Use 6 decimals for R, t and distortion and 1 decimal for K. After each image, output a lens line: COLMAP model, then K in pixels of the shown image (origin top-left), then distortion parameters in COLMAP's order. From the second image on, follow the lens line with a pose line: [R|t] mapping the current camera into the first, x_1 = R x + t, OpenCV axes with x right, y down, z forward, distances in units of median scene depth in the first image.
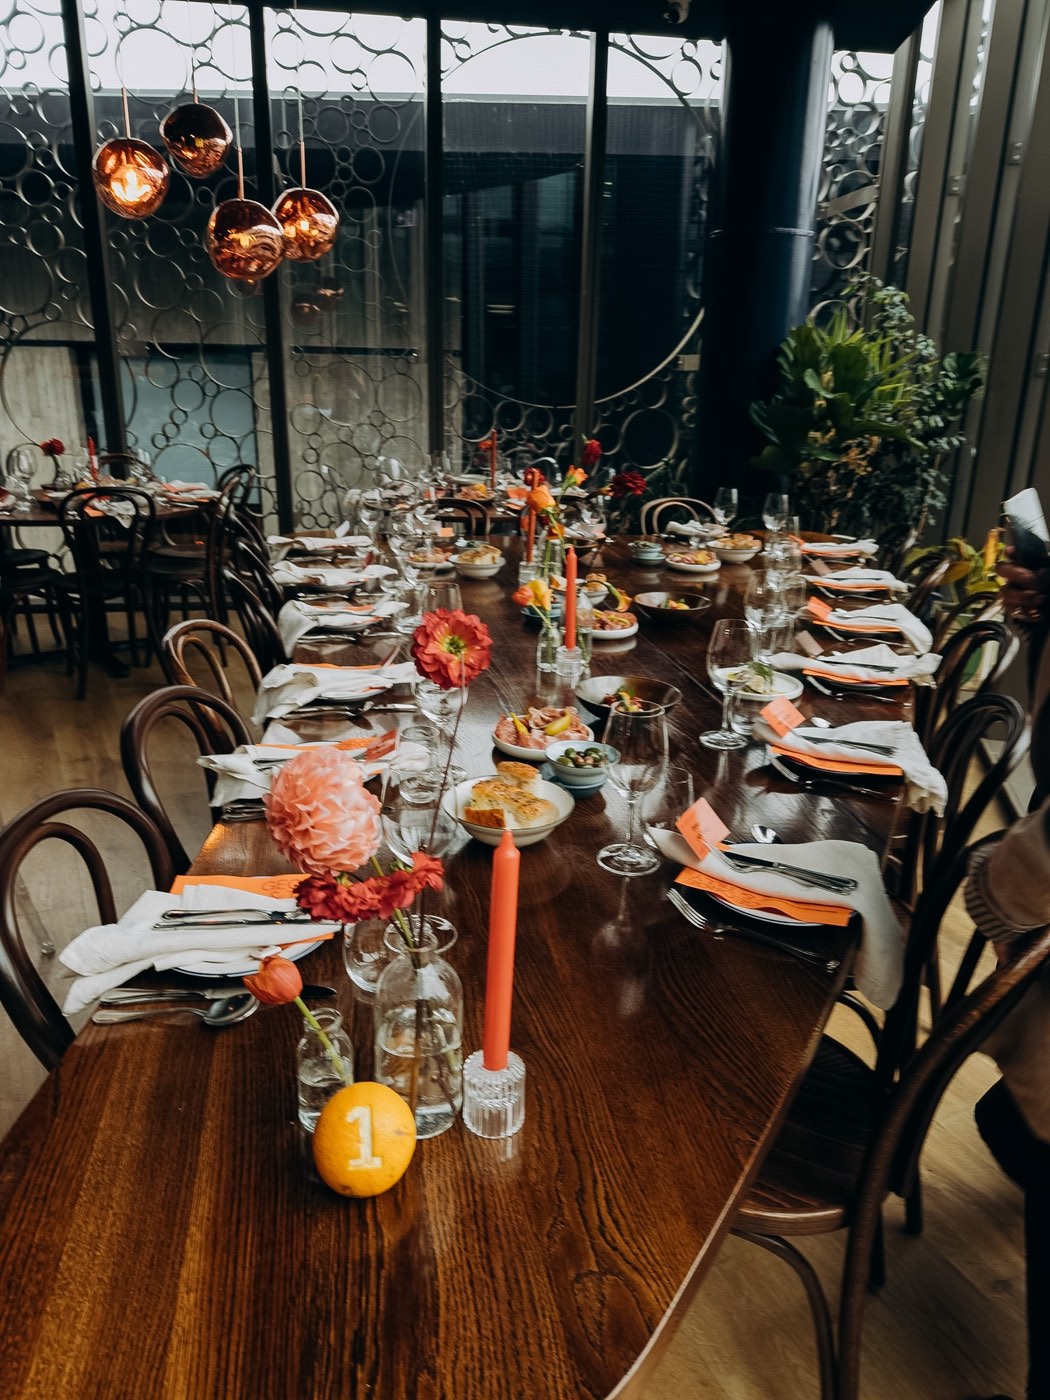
lens RADIAL K [[1039.9, 0, 524.9], [0, 1039.9, 701.1], [0, 0, 1]] dist [0.031704, 0.000461]
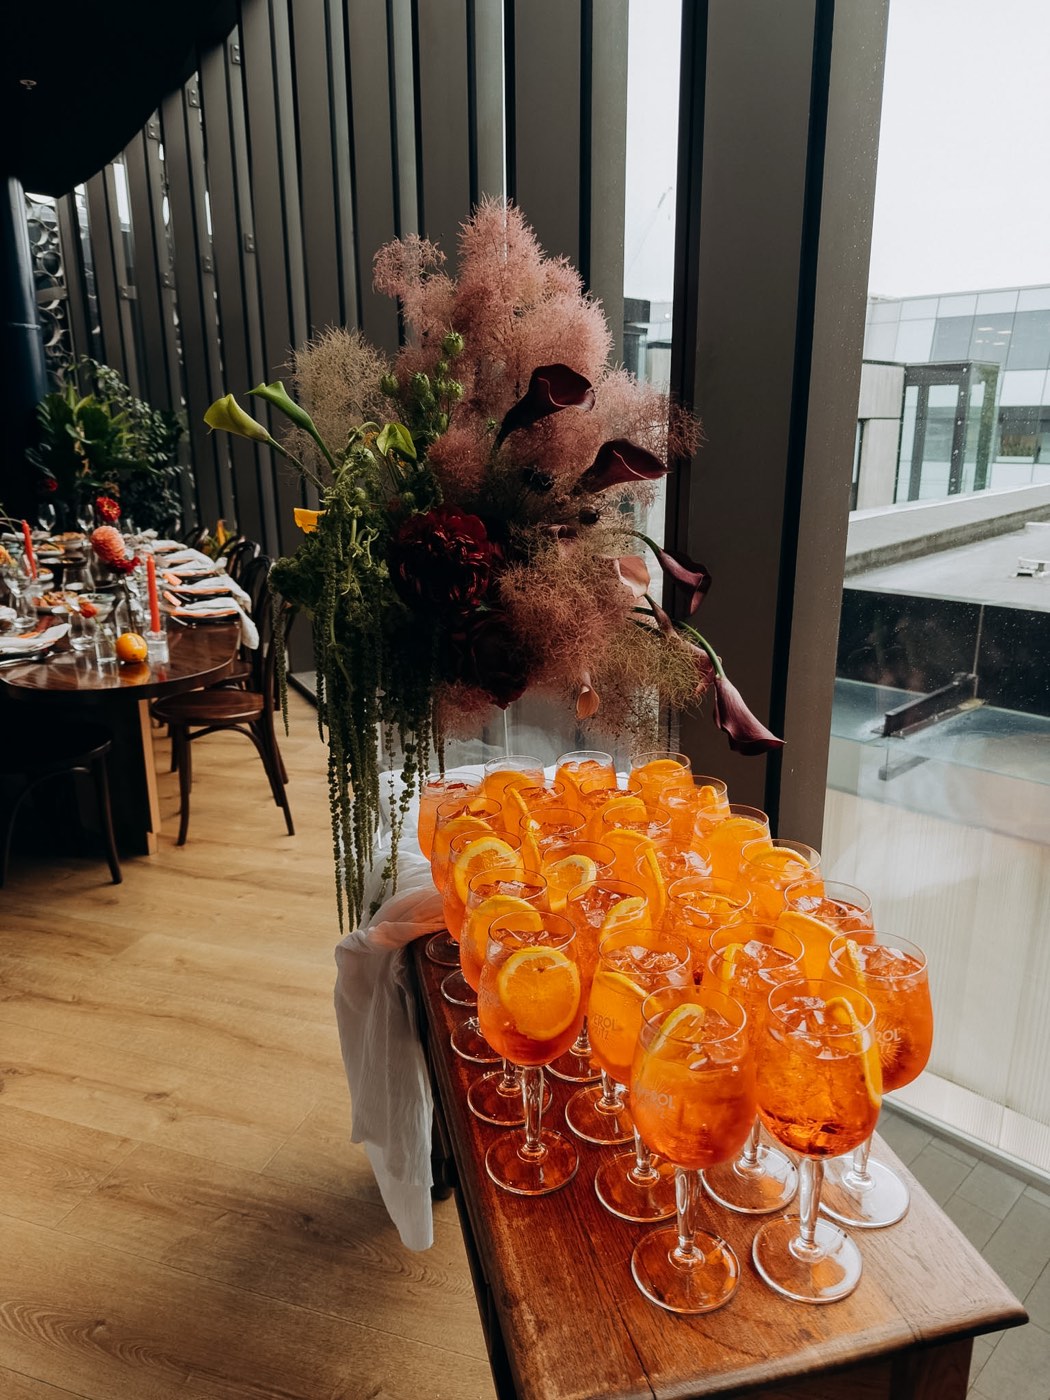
lens RADIAL K [[1039.9, 0, 525.8], [0, 1039.9, 700.0], [0, 0, 1]] dist [0.031704, 0.000461]
pose [[0.740253, -0.203913, 0.640659, -0.239297], [0.232940, 0.971663, 0.040115, 0.125086], [-0.630685, 0.119540, 0.766777, -0.407660]]
